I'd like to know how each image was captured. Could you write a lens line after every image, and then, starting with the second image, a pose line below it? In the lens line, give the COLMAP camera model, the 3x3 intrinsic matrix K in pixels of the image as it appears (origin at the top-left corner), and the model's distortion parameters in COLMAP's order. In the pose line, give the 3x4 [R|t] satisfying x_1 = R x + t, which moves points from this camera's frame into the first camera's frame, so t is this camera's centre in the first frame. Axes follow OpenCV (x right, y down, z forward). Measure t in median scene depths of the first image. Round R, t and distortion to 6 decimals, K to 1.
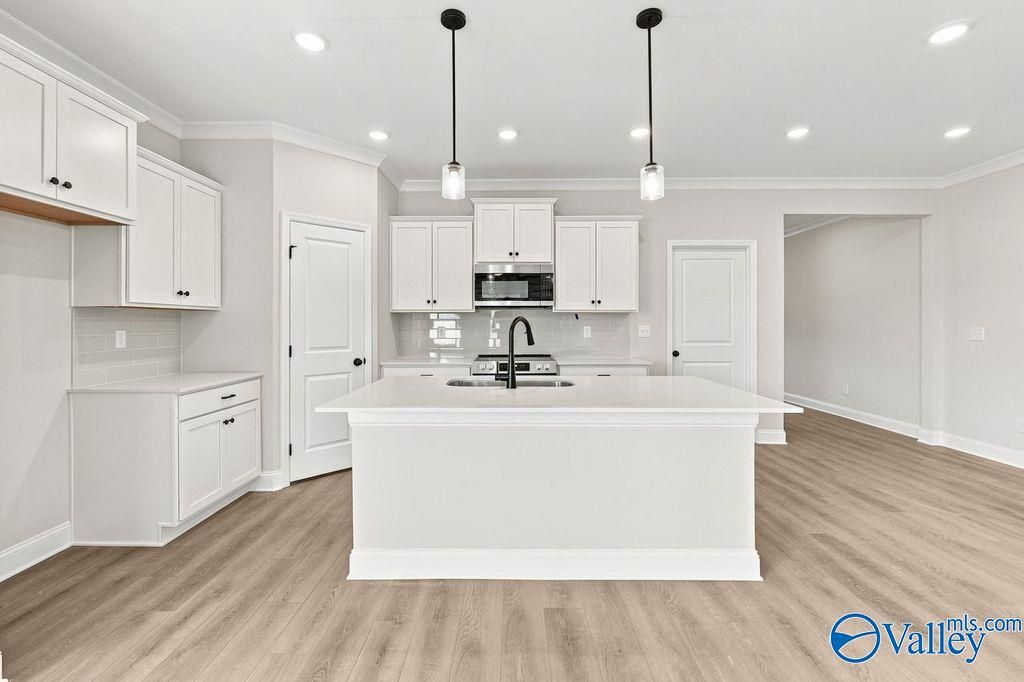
lens RADIAL K [[436.6, 0, 505.3], [0, 436.6, 325.1], [0, 0, 1]] dist [0.006703, -0.002922]
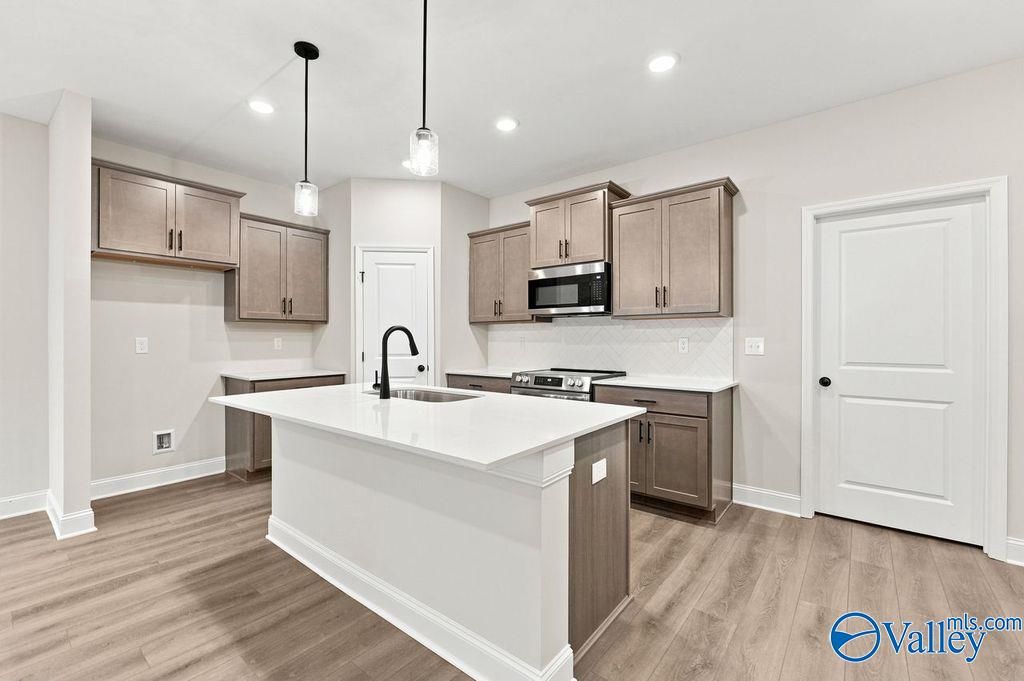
lens RADIAL K [[436.6, 0, 508.0], [0, 436.6, 339.4], [0, 0, 1]] dist [0.006703, -0.002922]
pose [[0.778138, 0.003198, -0.628085, 0.555173], [-0.002327, 0.999995, 0.002208, 0.006531], [0.628089, -0.000257, 0.778141, 0.272703]]
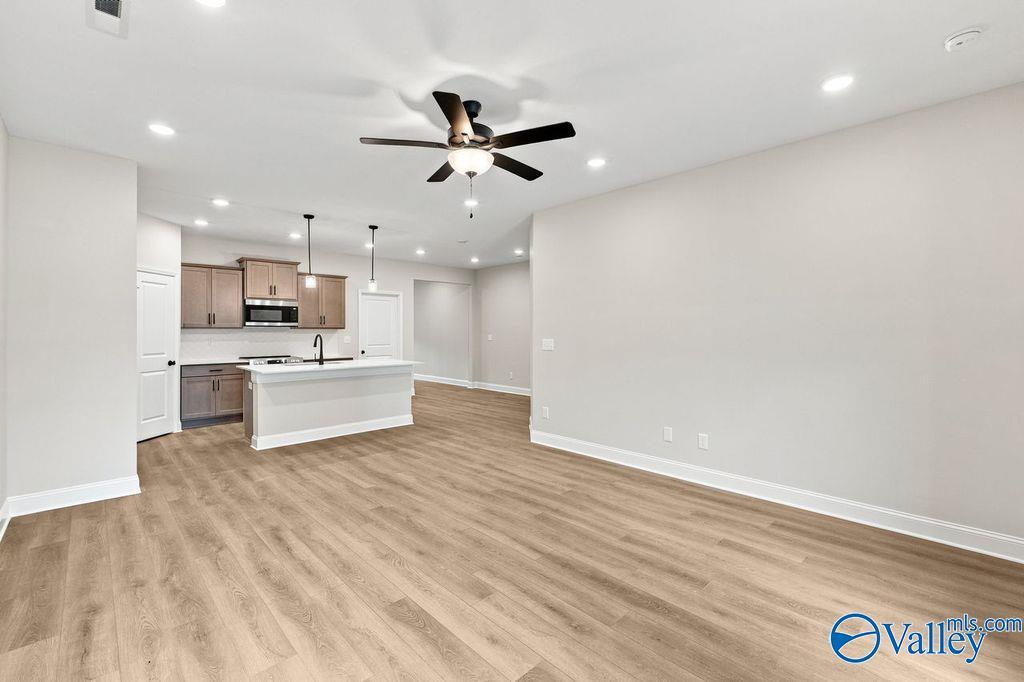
lens RADIAL K [[503.2, 0, 521.4], [0, 503.2, 336.4], [0, 0, 1]] dist [-0.002340, -0.000506]
pose [[0.717528, -0.009238, 0.696469, -0.699415], [0.006594, 0.999957, 0.006470, -0.011390], [-0.696499, -0.000050, 0.717558, -1.114548]]
